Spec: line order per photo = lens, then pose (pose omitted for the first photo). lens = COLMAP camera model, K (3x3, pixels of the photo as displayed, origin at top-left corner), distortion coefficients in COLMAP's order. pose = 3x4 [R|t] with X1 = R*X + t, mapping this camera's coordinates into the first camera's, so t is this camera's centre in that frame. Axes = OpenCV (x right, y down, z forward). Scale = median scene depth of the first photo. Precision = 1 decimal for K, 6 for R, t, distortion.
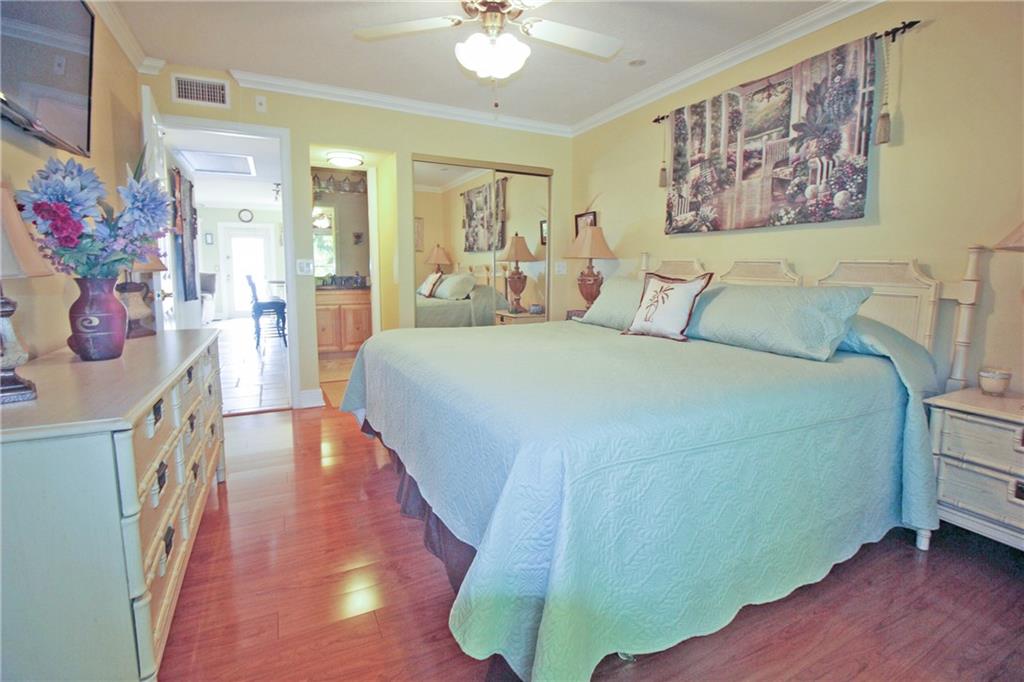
lens RADIAL K [[470.9, 0, 510.0], [0, 470.9, 337.2], [0, 0, 1]] dist [-0.004602, -0.009718]
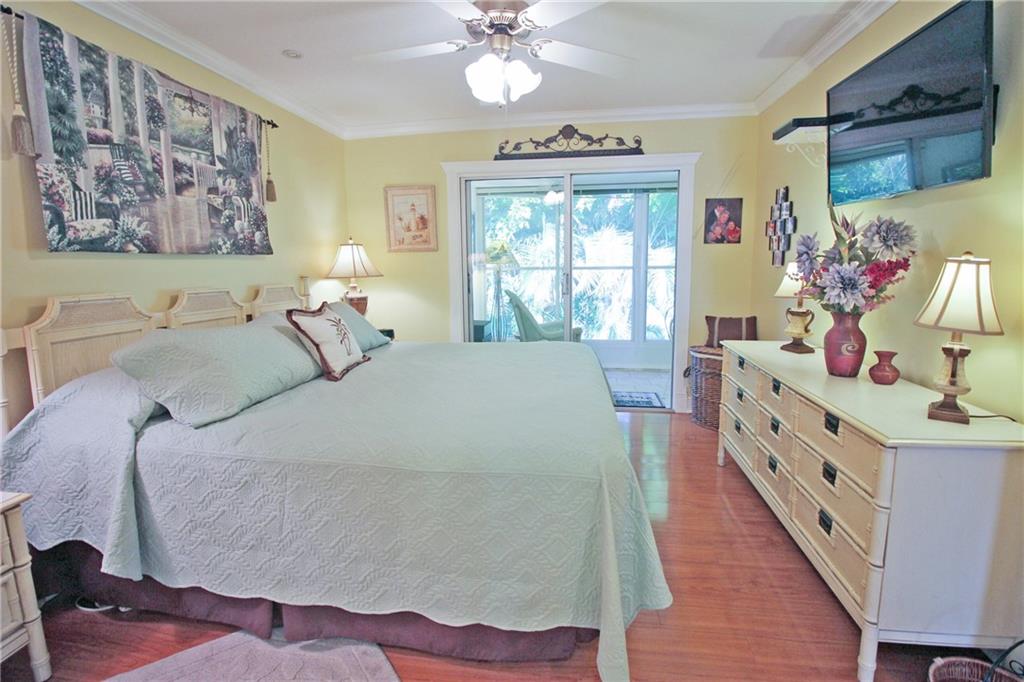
lens RADIAL K [[470.9, 0, 518.1], [0, 470.9, 333.2], [0, 0, 1]] dist [-0.004602, -0.009718]
pose [[-0.829007, -0.078700, 0.553673, -0.467337], [0.088138, 0.959288, 0.268323, -0.272398], [-0.552249, 0.271242, -0.788320, 1.391793]]
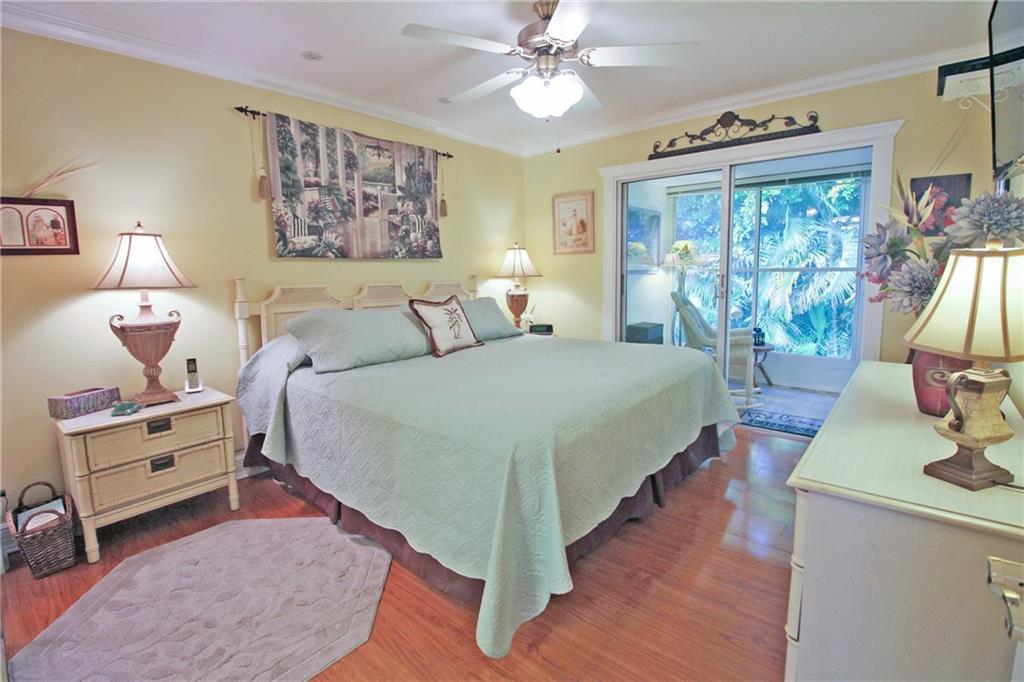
lens RADIAL K [[470.9, 0, 520.7], [0, 470.9, 336.1], [0, 0, 1]] dist [-0.004602, -0.009718]
pose [[-0.405200, -0.127779, 0.905255, -0.758290], [0.145263, 0.968606, 0.201743, -0.229469], [-0.902614, 0.213246, -0.373917, 1.160751]]
